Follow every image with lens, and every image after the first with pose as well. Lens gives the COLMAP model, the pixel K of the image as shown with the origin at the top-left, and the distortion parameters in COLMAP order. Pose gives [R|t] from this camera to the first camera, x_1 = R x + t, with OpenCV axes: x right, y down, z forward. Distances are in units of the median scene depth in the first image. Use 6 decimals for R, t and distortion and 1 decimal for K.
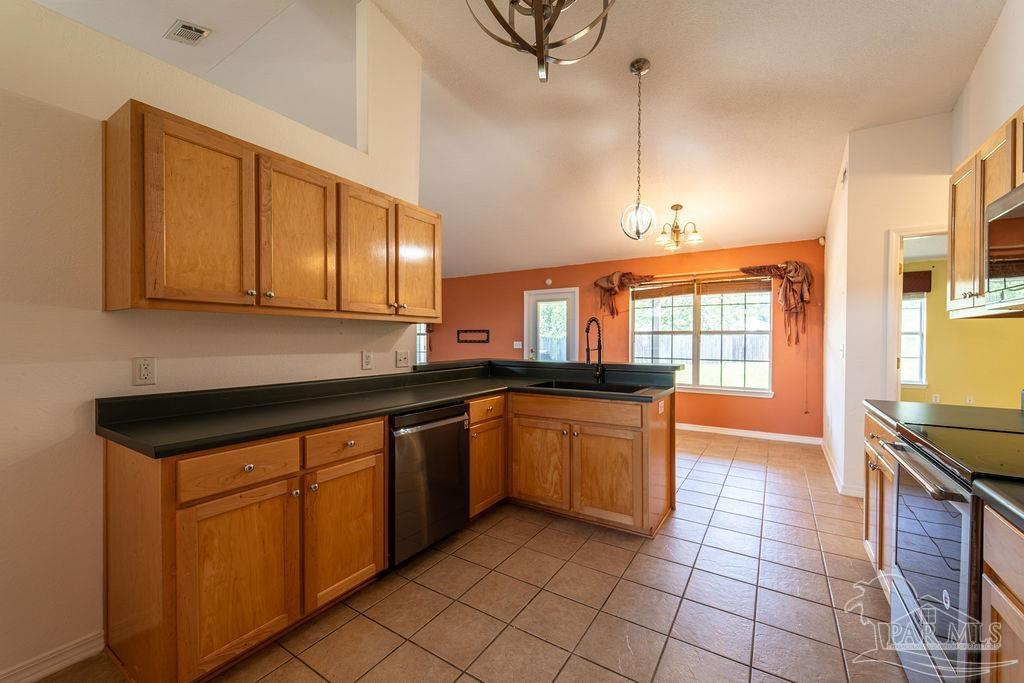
lens RADIAL K [[409.3, 0, 511.8], [0, 409.3, 343.8], [0, 0, 1]] dist [0.001578, -0.000059]
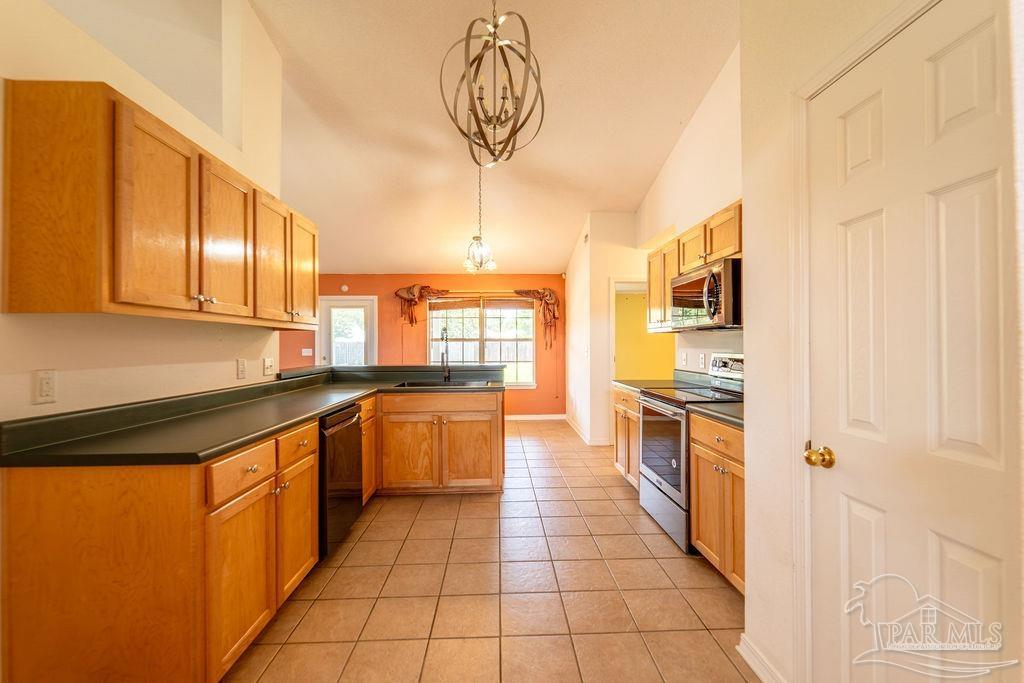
lens RADIAL K [[413.0, 0, 510.9], [0, 413.0, 344.4], [0, 0, 1]] dist [0.002182, -0.000201]
pose [[0.823588, -0.004374, 0.567171, -0.327190], [0.012509, 0.999867, -0.010454, 0.001486], [-0.567050, 0.015704, 0.823534, -0.118253]]
